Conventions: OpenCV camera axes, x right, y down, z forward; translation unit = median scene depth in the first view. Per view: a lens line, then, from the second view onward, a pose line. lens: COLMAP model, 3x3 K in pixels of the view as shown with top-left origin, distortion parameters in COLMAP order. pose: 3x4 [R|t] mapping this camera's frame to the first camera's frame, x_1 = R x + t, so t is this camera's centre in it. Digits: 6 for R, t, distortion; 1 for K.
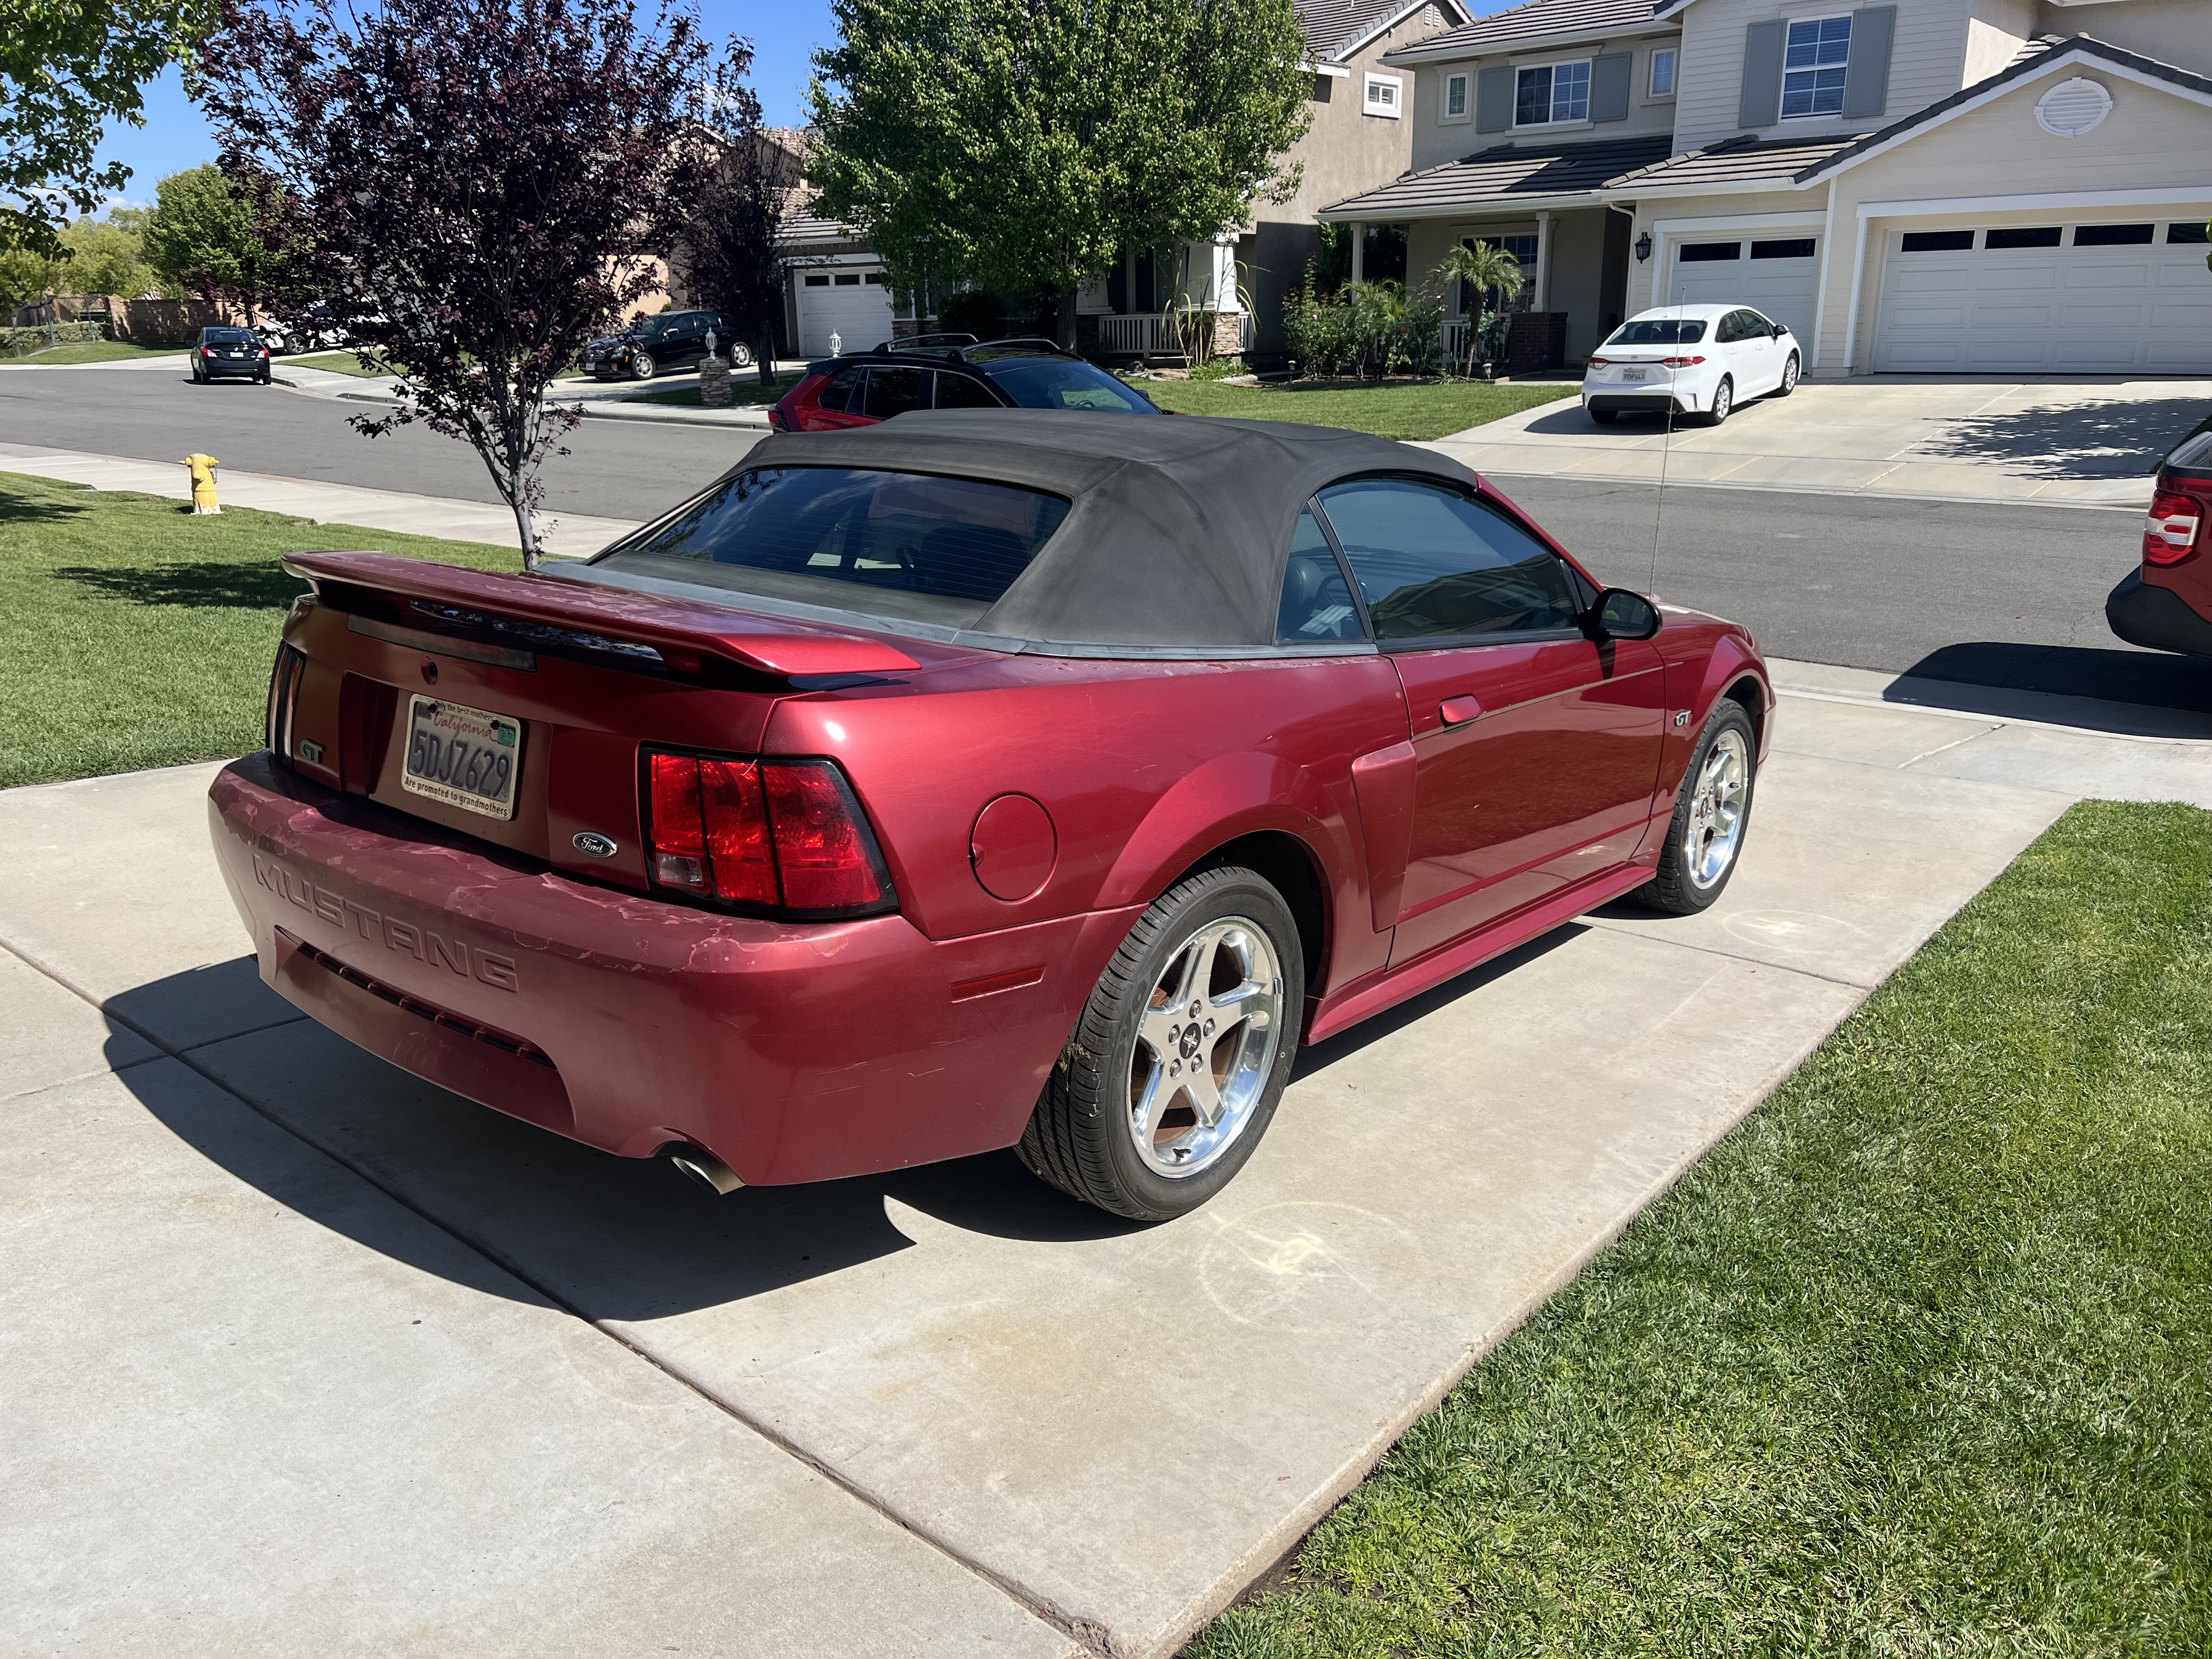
lens RADIAL K [[1665.8, 0, 1099.2], [0, 1665.8, 828.9], [0, 0, 1]] dist [0.048640, -0.053120]
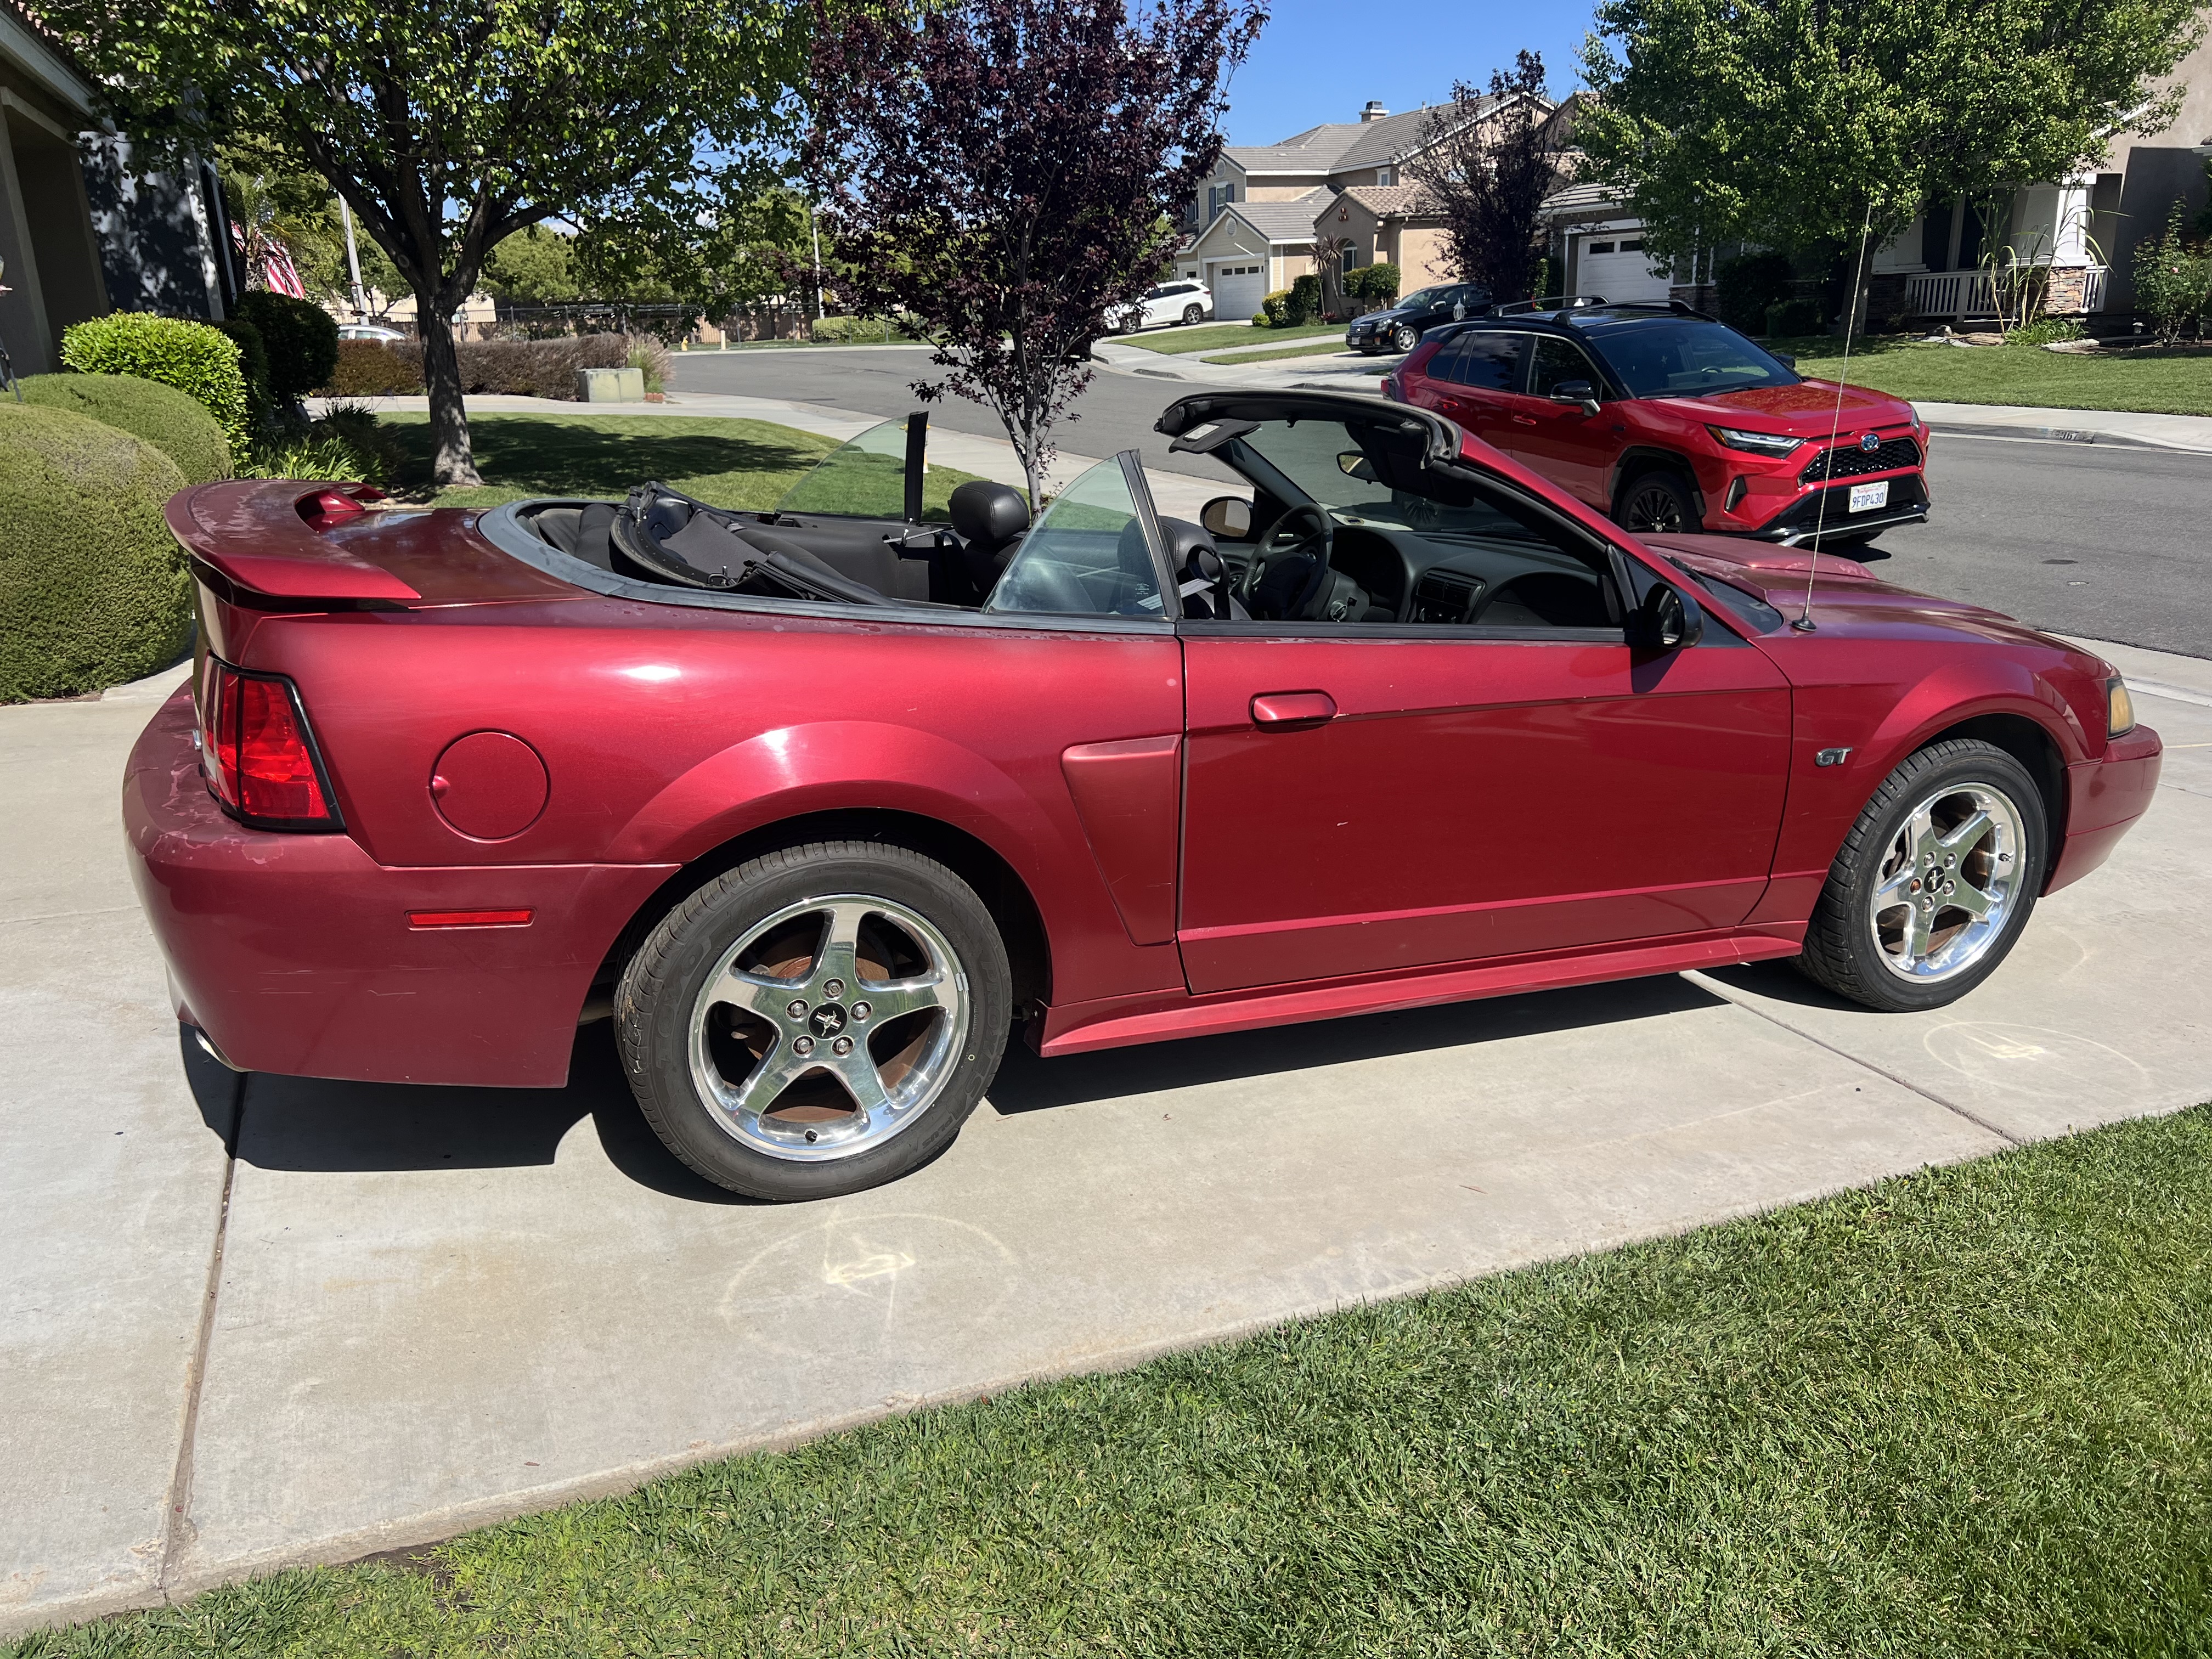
lens RADIAL K [[1665.8, 0, 1098.0], [0, 1665.8, 831.6], [0, 0, 1]] dist [0.048640, -0.053120]
pose [[0.888138, 0.122845, -0.442855, 0.062033], [-0.116075, 0.992332, 0.042479, -0.003938], [0.444677, 0.013677, 0.895586, 0.022456]]
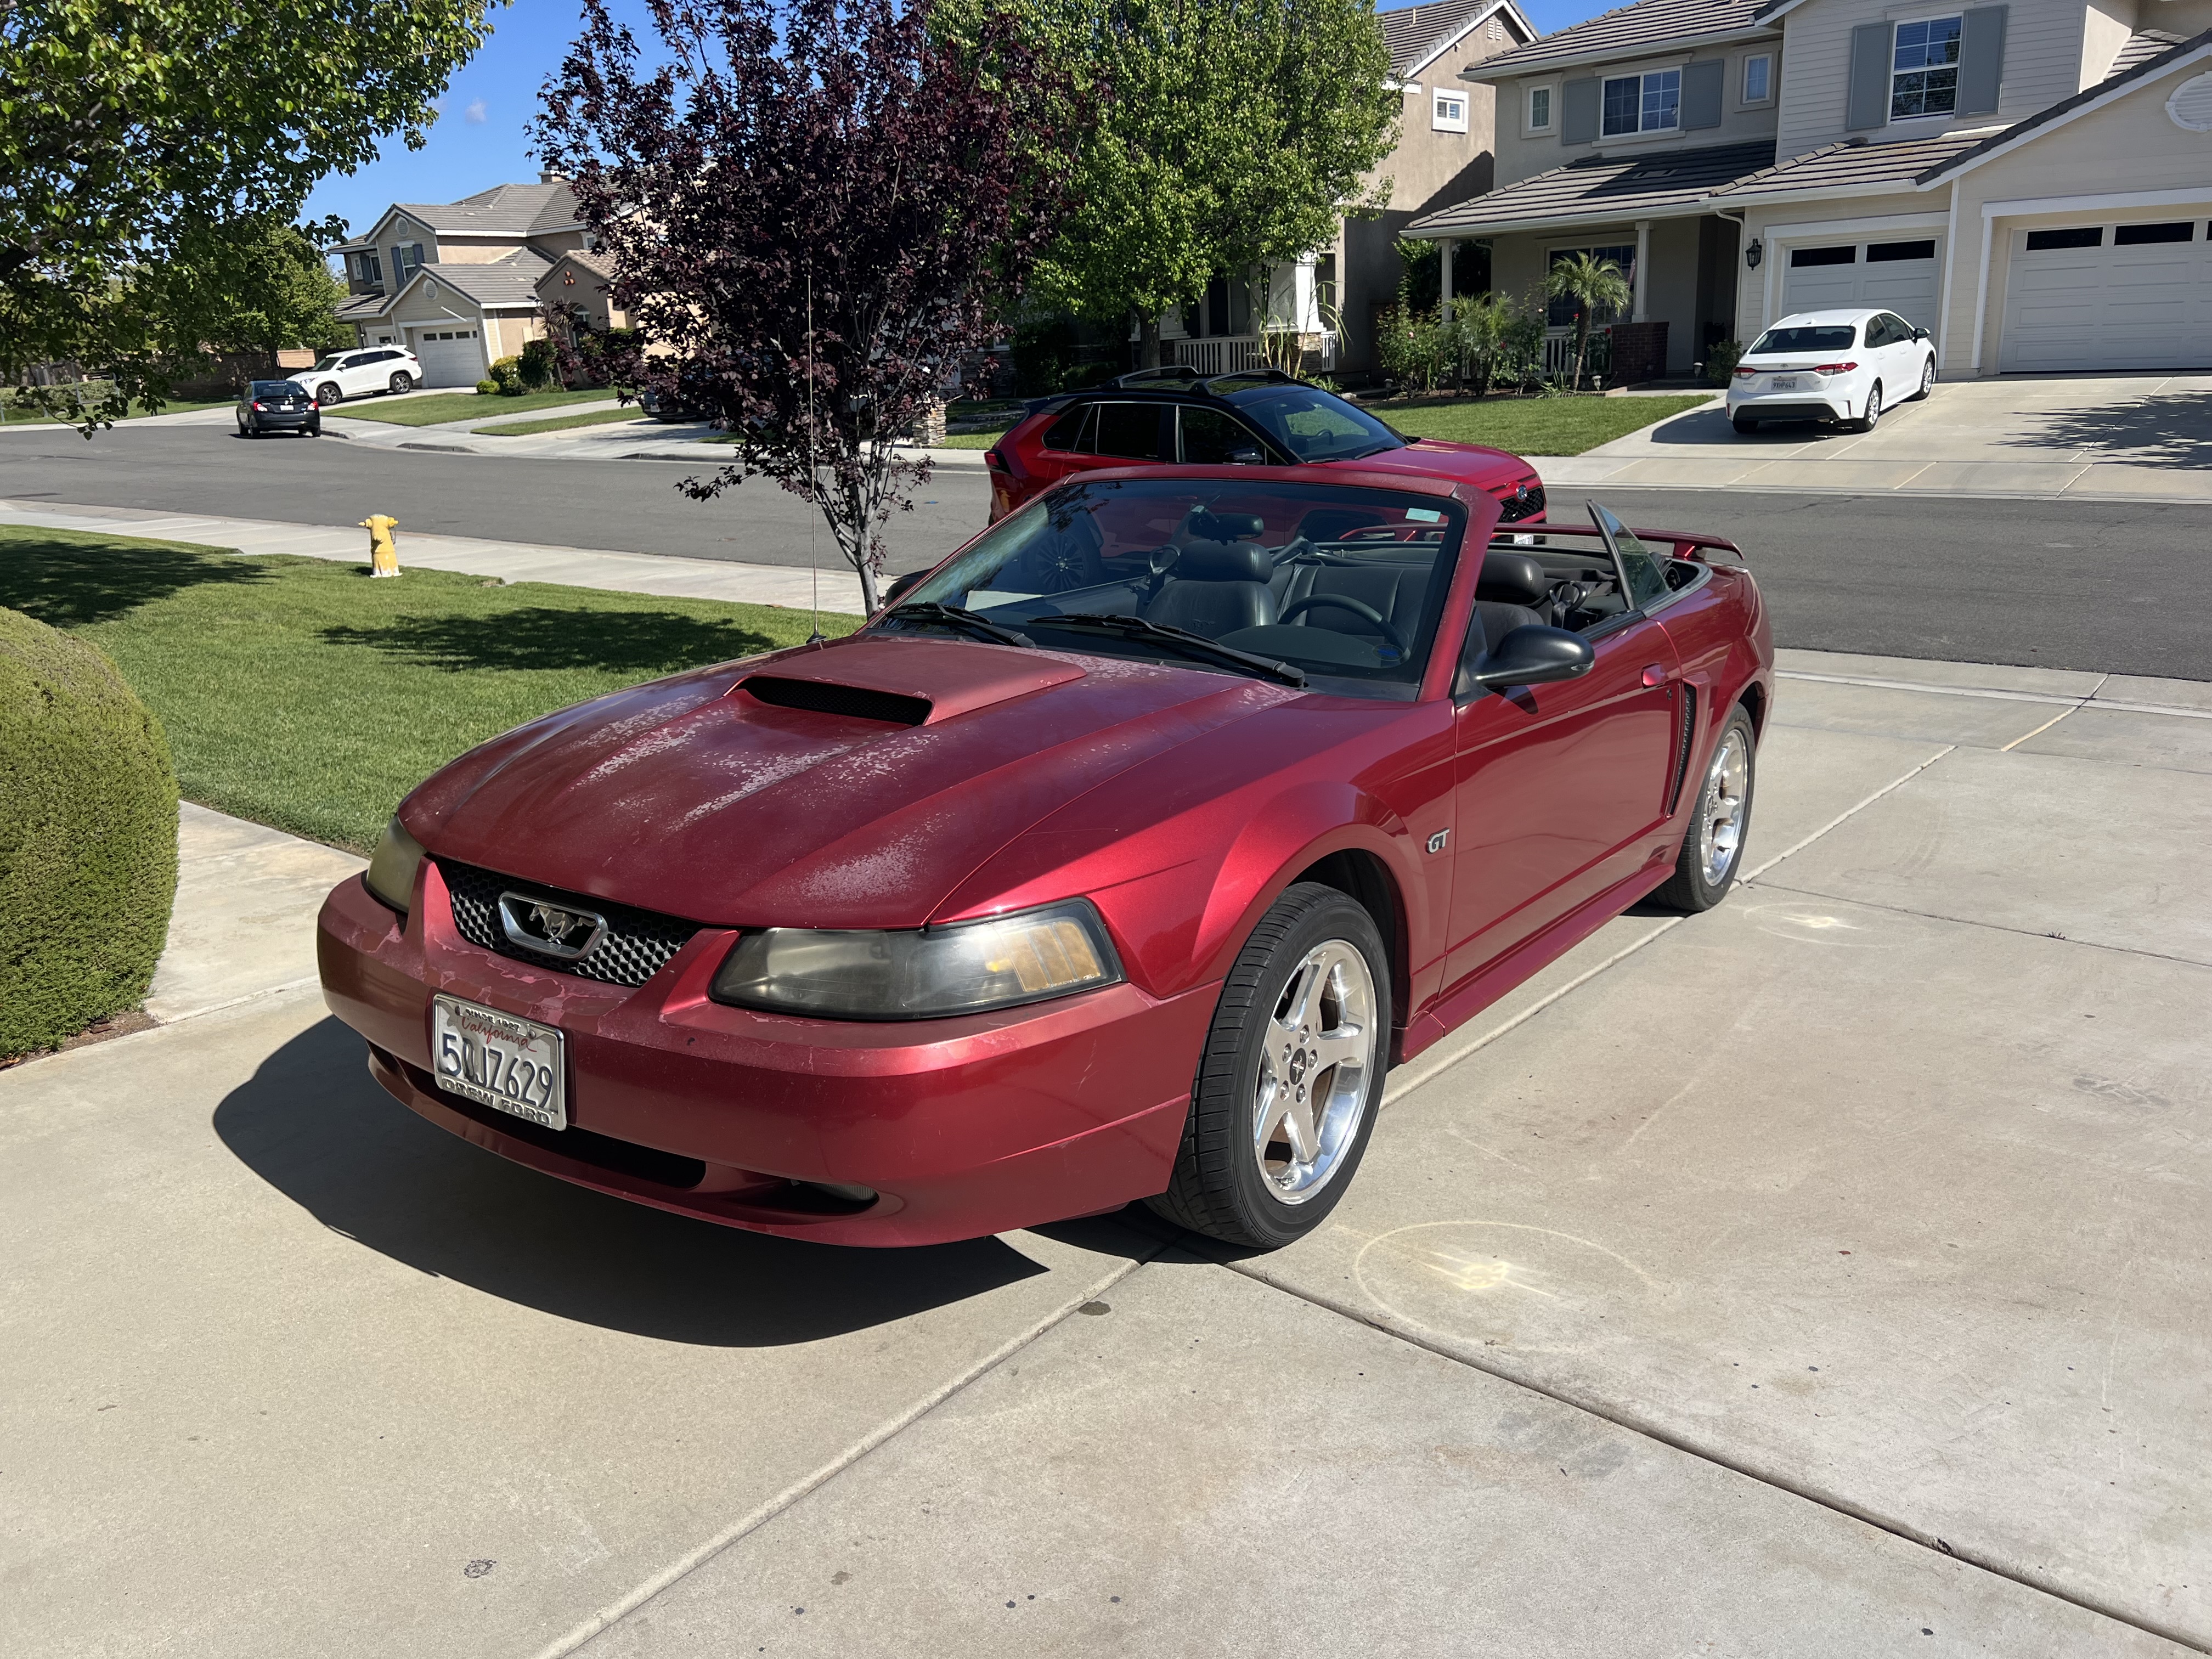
lens RADIAL K [[1665.8, 0, 1103.8], [0, 1665.8, 824.7], [0, 0, 1]] dist [0.048640, -0.053120]
pose [[0.999418, -0.033764, 0.004941, -0.070483], [0.033833, 0.999321, -0.014566, -0.008749], [-0.004445, 0.014725, 0.999882, 0.016953]]
